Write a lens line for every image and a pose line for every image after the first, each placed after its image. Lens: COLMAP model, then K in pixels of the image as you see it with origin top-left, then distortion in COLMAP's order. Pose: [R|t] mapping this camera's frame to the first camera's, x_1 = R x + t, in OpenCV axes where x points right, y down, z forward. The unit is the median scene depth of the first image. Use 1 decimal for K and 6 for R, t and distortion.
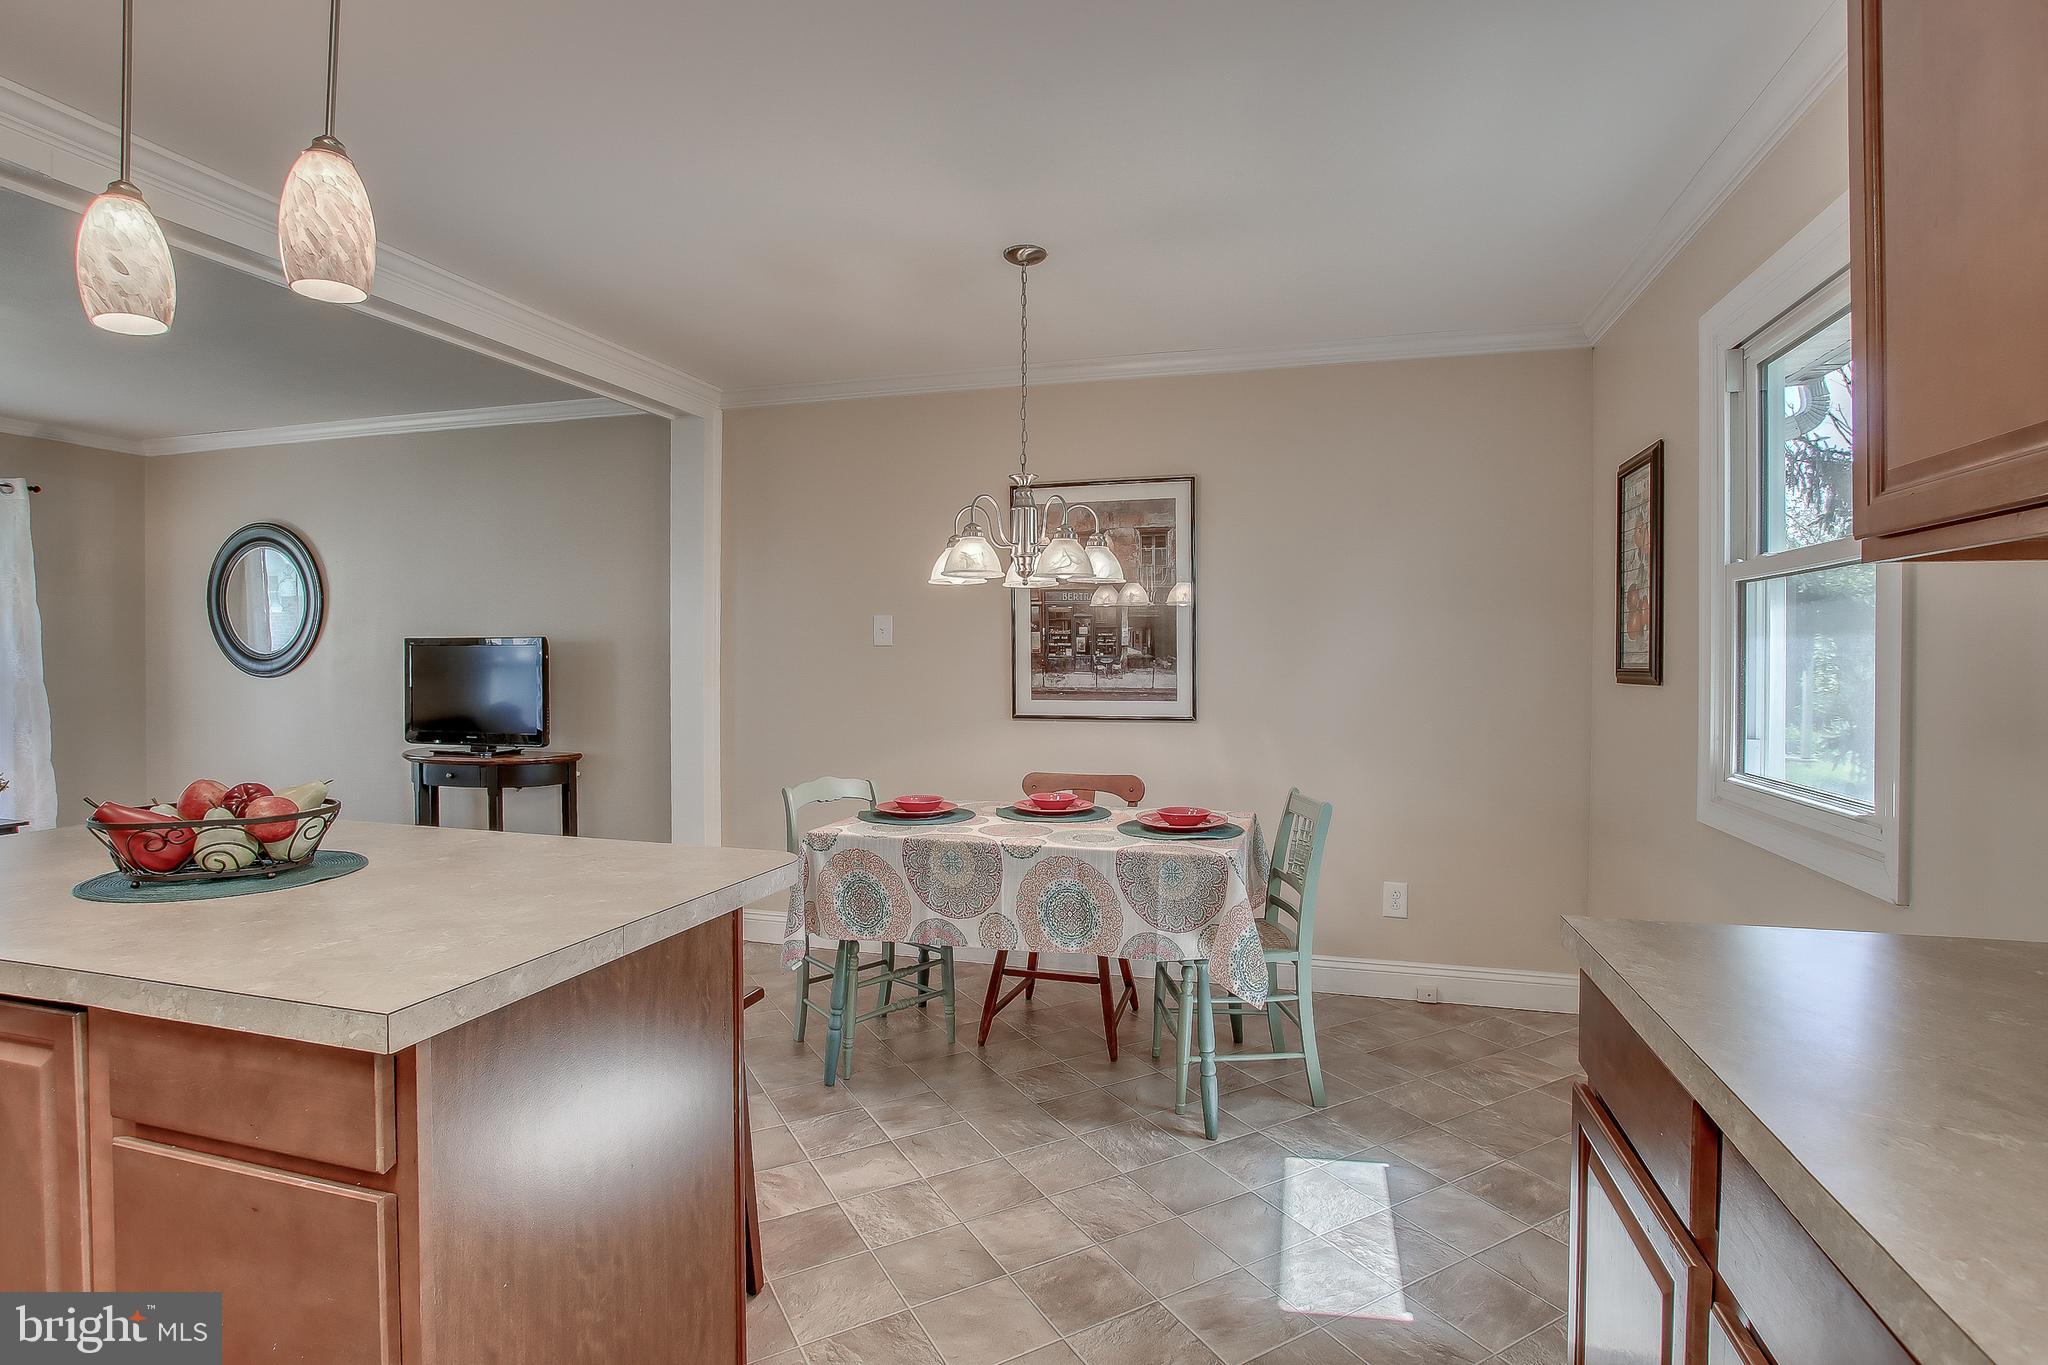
lens RADIAL K [[1024.8, 0, 1026.9], [0, 1024.8, 671.2], [0, 0, 1]] dist [-0.014871, 0.000226]
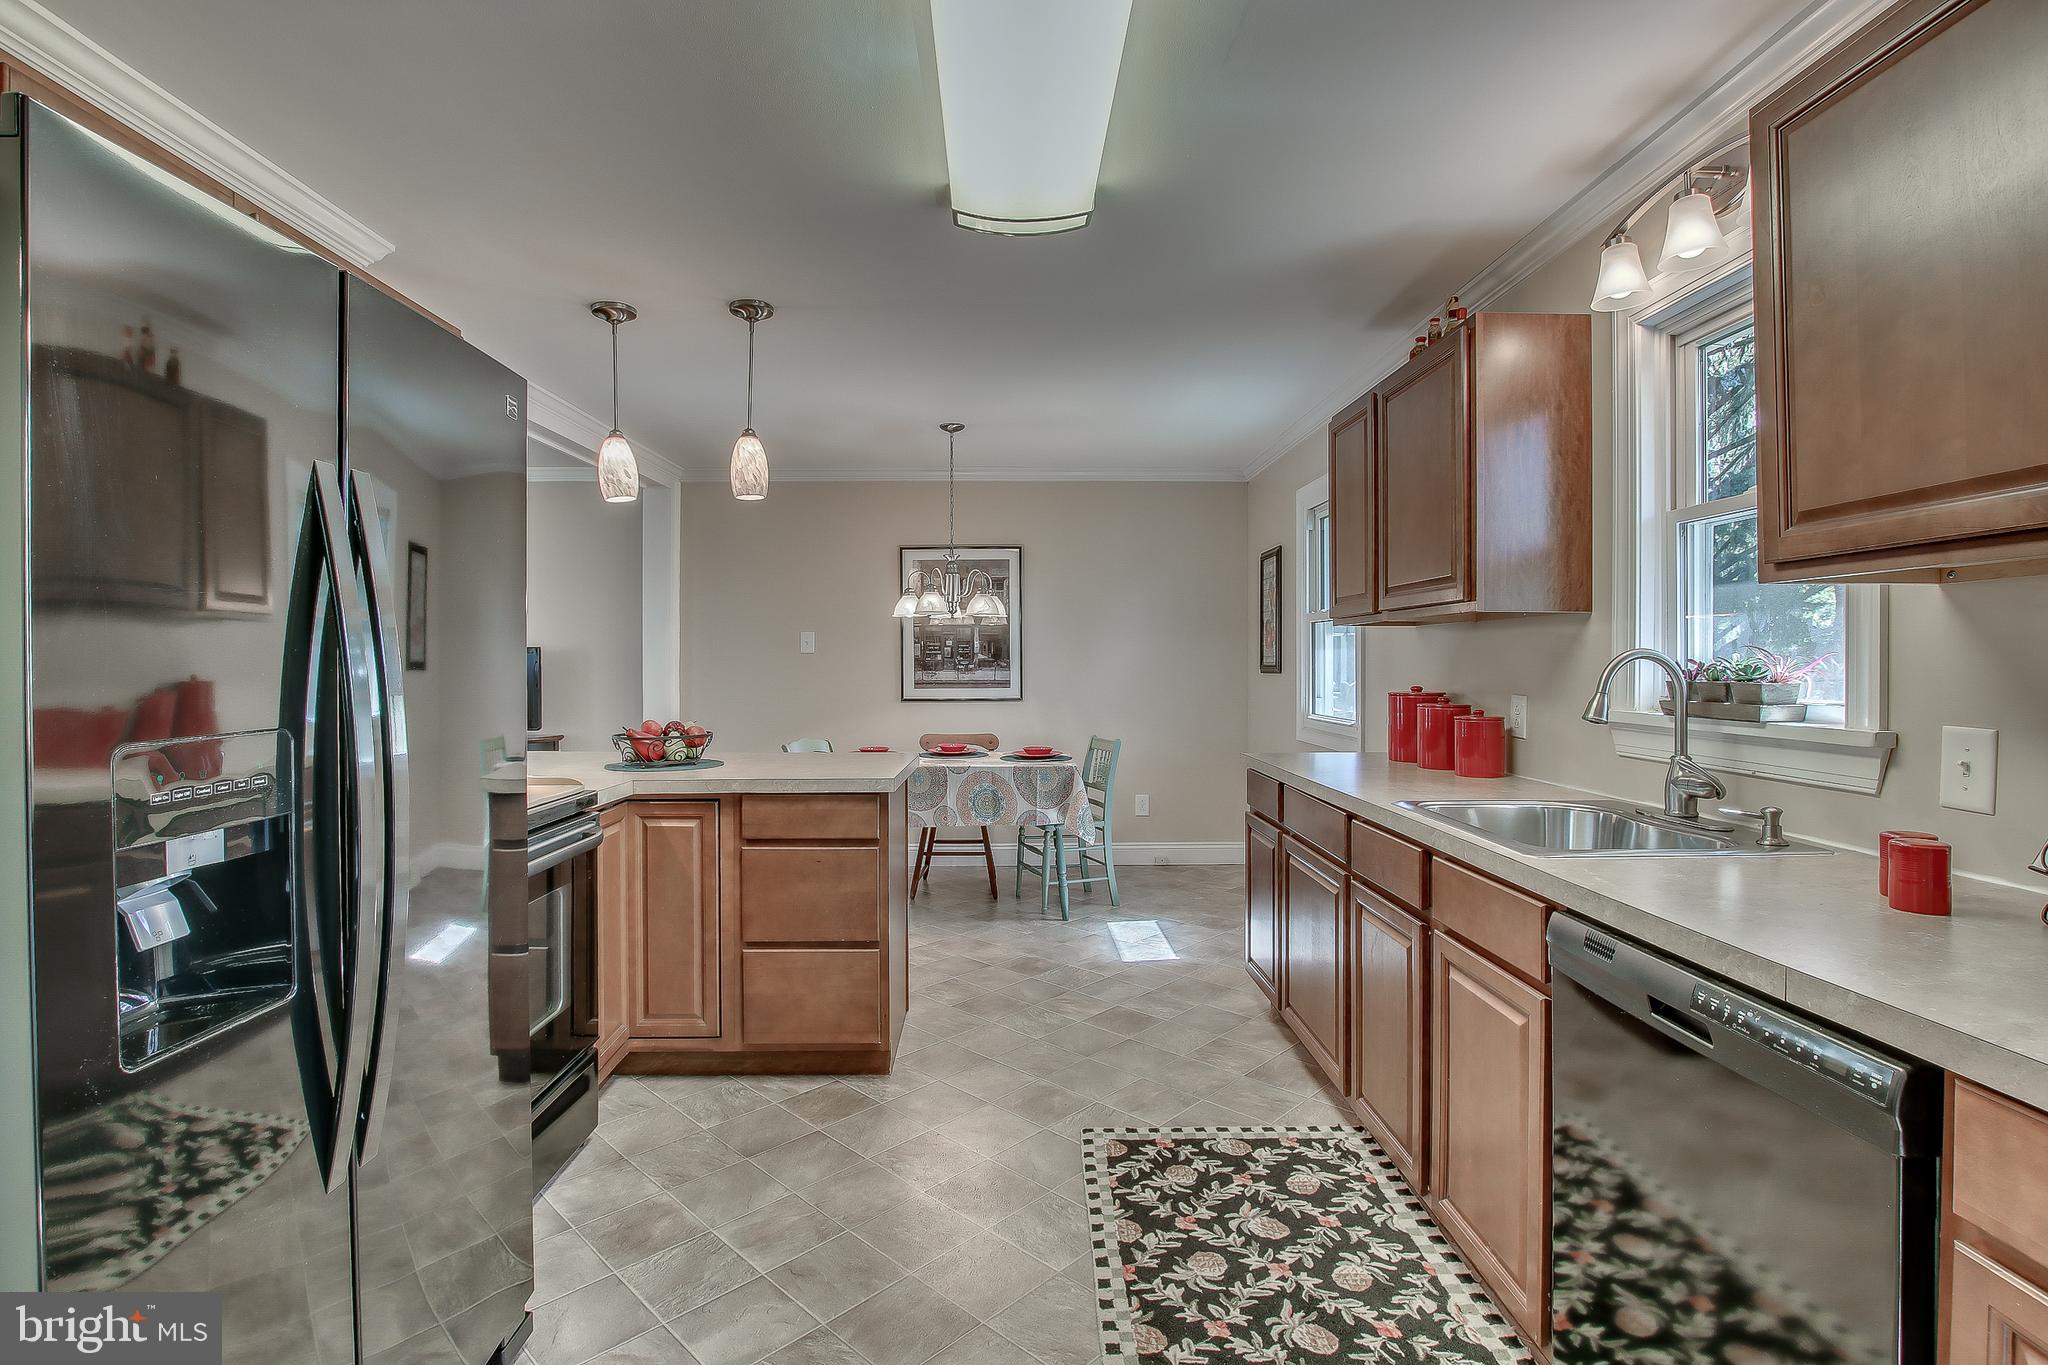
lens RADIAL K [[983.9, 0, 1024.0], [0, 983.9, 682.5], [0, 0, 1]] dist [-0.000301, -0.022141]
pose [[0.959492, -0.010064, 0.281556, -0.284224], [0.008065, 0.999933, 0.008259, 0.009289], [-0.281621, -0.005654, 0.959509, -0.501042]]
